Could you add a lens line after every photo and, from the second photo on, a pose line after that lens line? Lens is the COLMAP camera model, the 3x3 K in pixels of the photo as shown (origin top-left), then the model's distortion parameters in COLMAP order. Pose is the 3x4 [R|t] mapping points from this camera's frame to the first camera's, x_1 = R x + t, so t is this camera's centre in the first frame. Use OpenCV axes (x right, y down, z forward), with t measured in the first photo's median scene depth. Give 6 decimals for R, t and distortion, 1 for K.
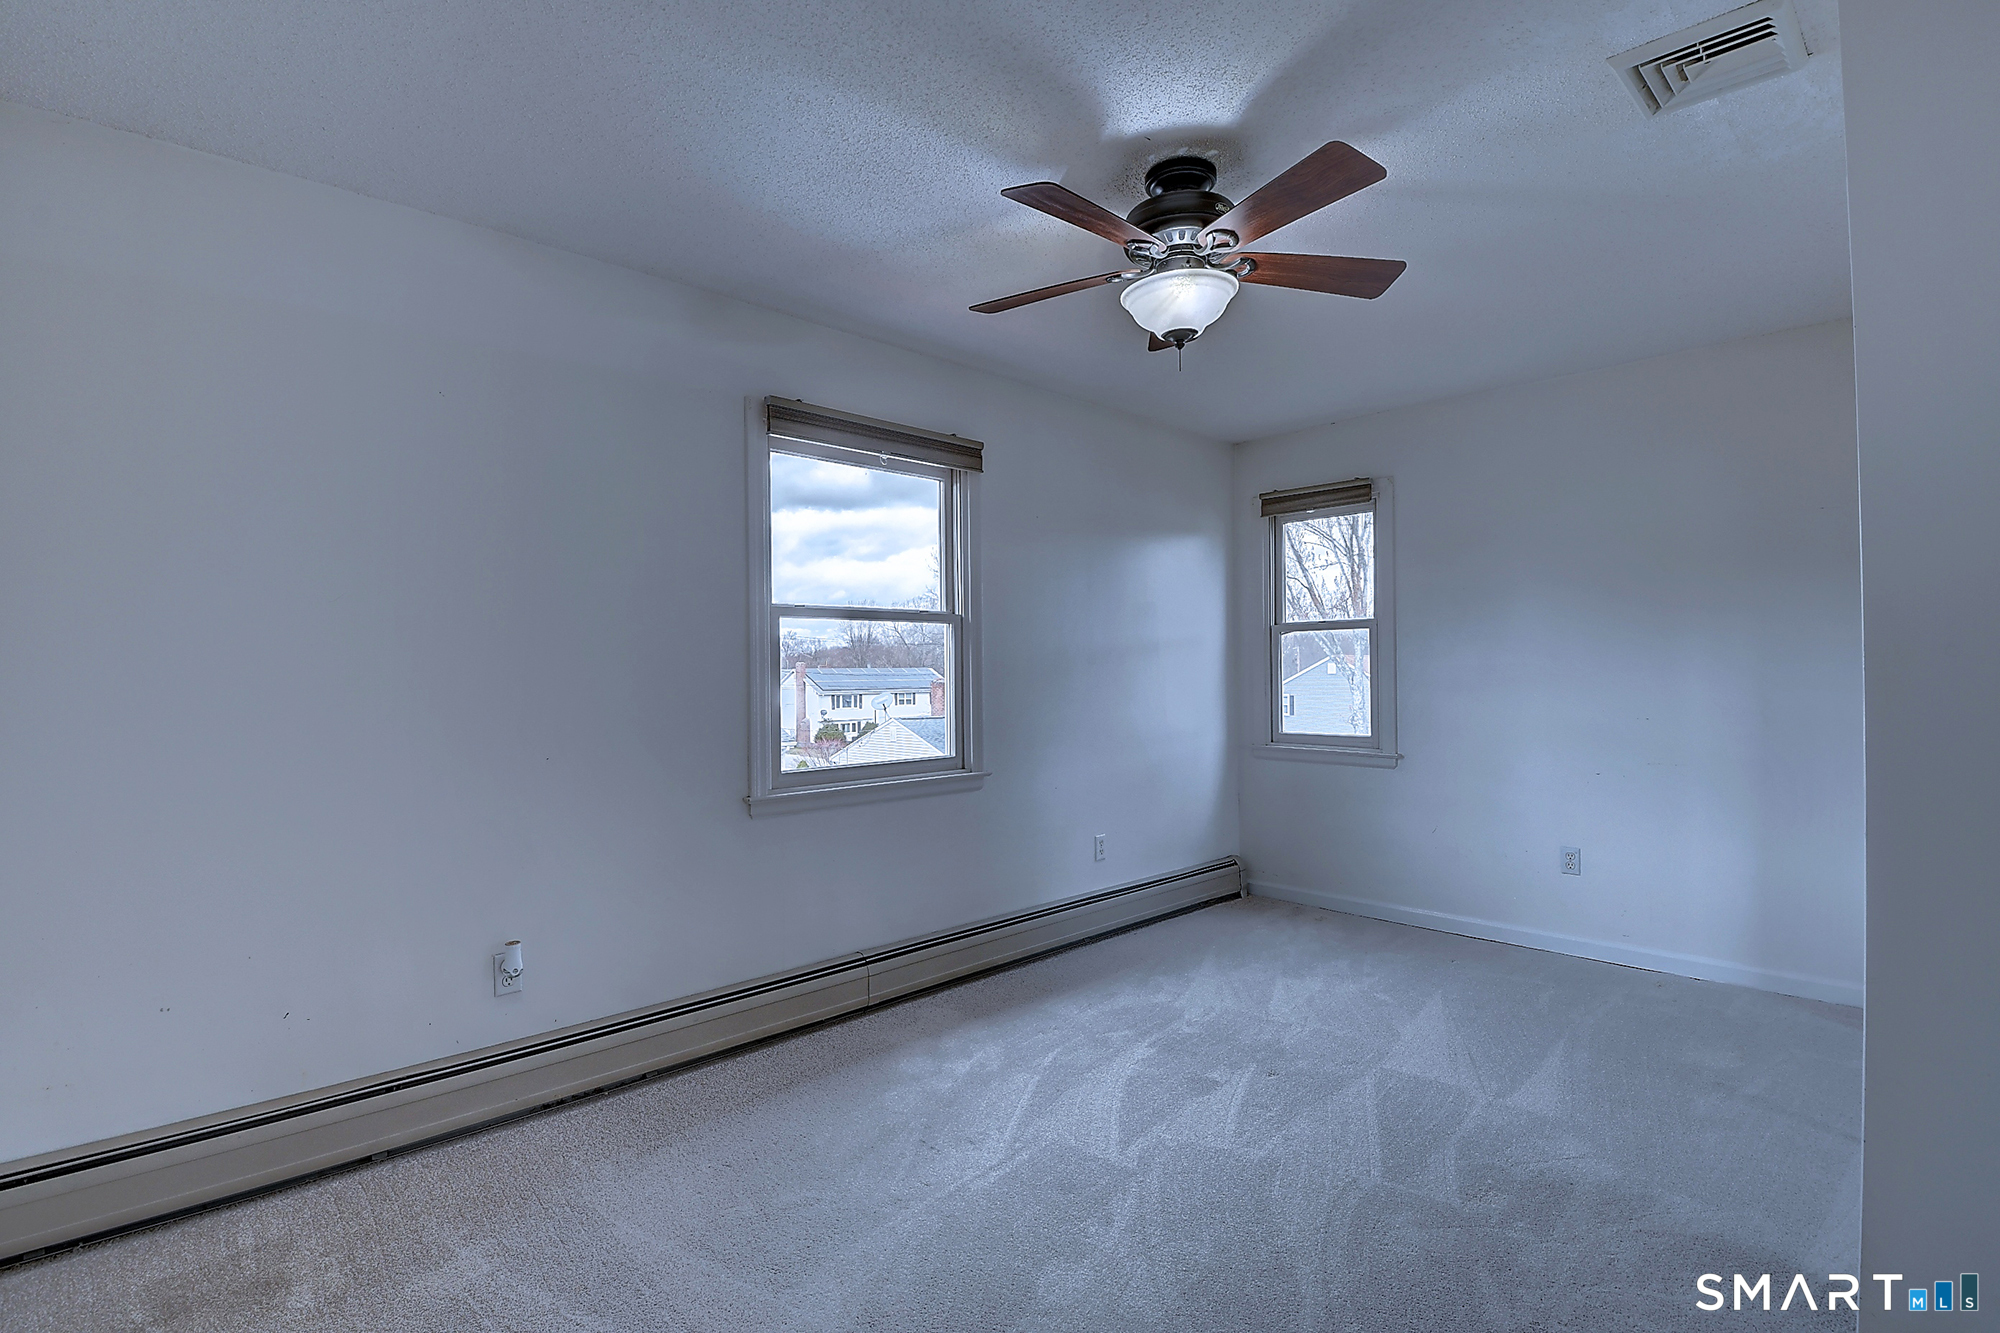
lens RADIAL K [[940.7, 0, 974.7], [0, 940.7, 666.4], [0, 0, 1]] dist [0.015363, -0.023695]
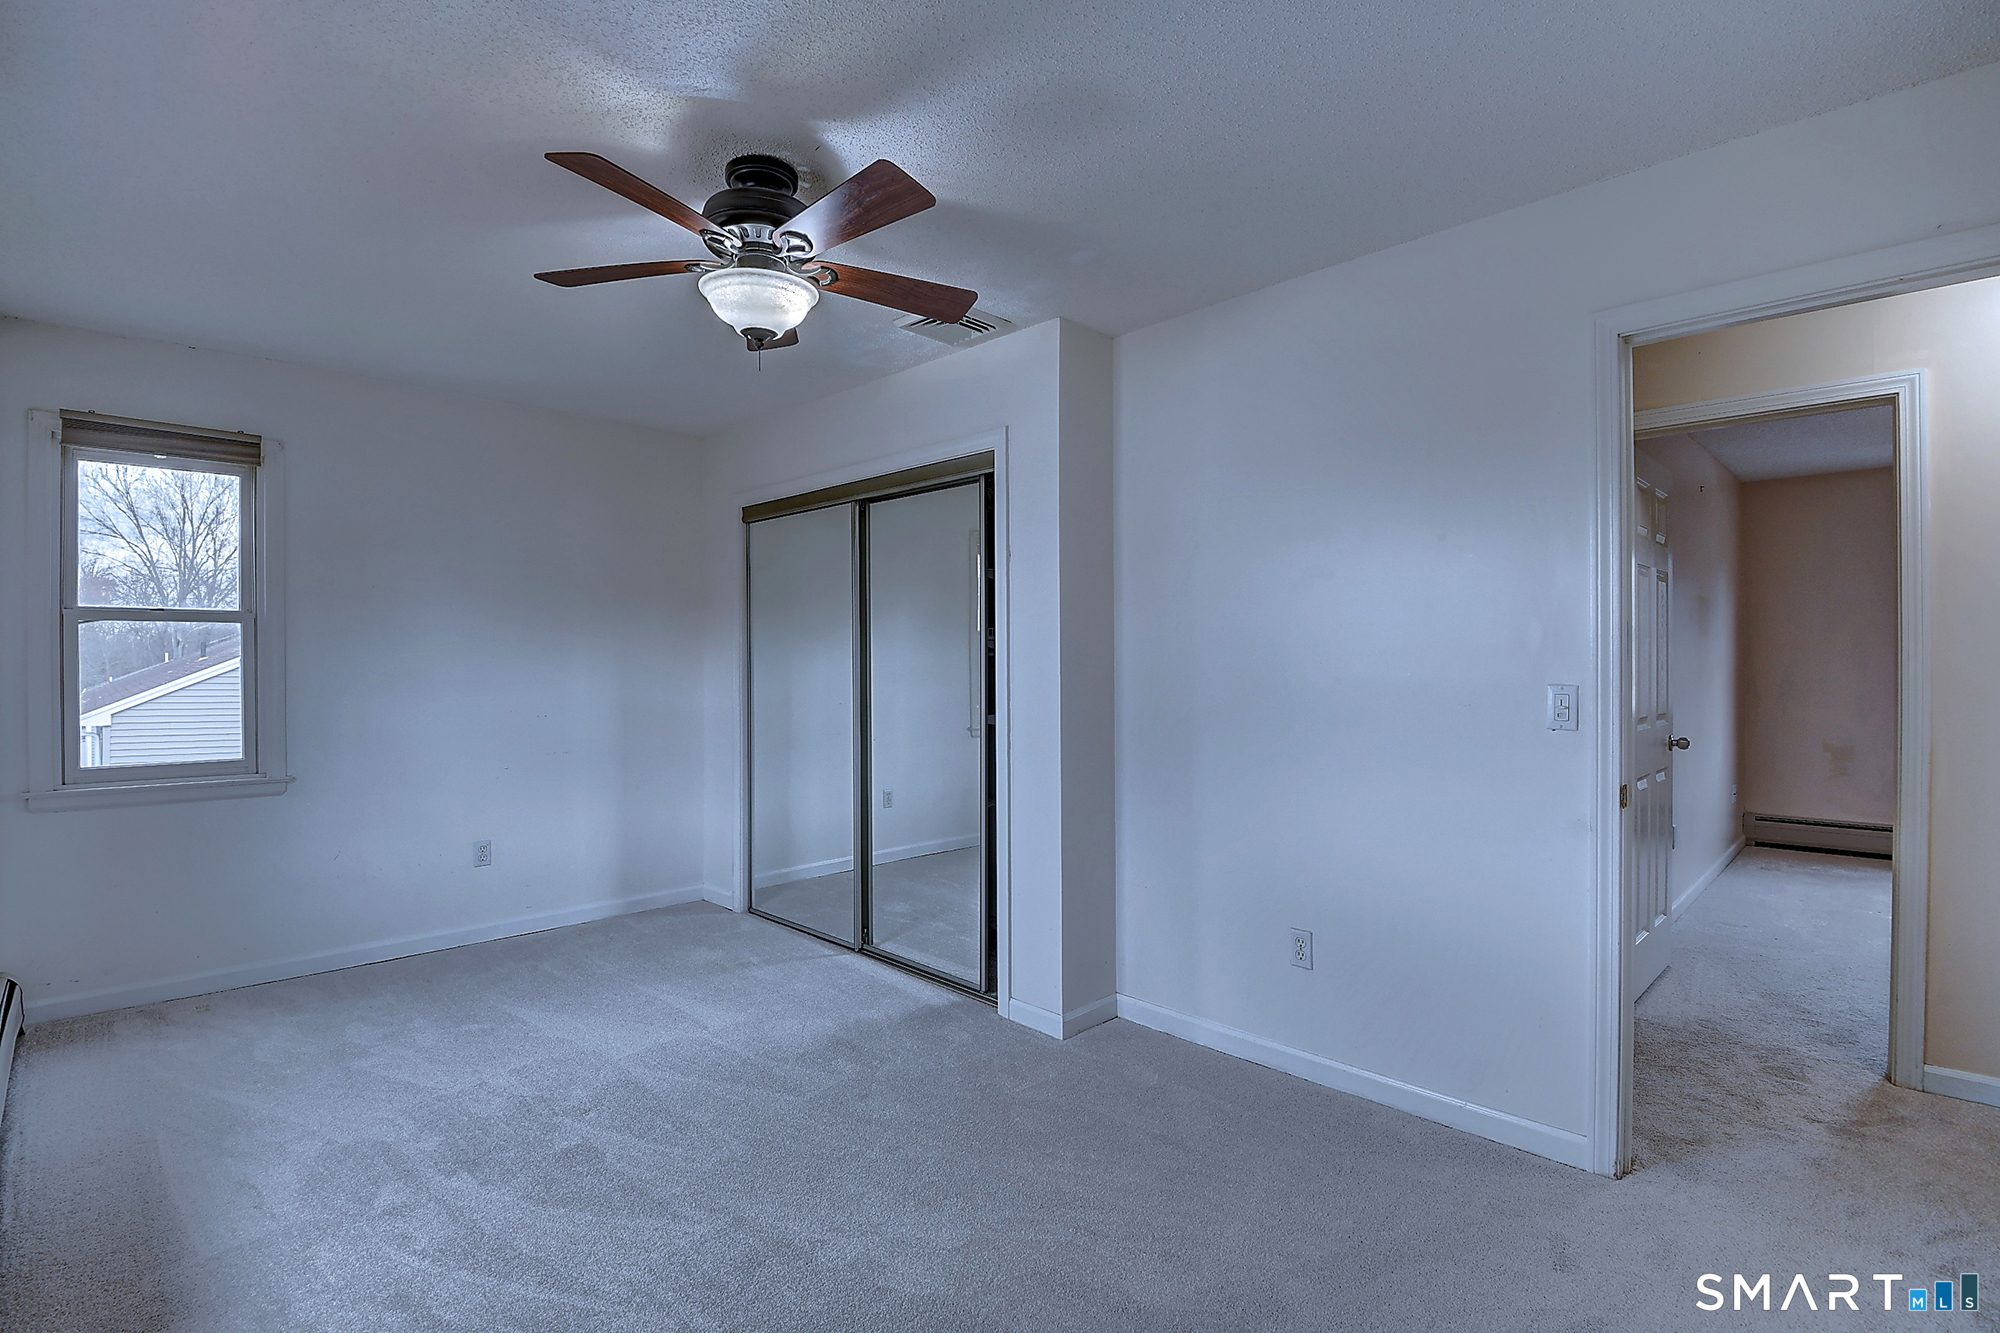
lens RADIAL K [[940.7, 0, 974.7], [0, 940.7, 666.4], [0, 0, 1]] dist [0.015363, -0.023695]
pose [[-0.030587, 0.009559, 0.999486, -0.503290], [-0.002700, 0.999950, -0.009646, 0.003131], [-0.999528, -0.002994, -0.030560, 0.525408]]
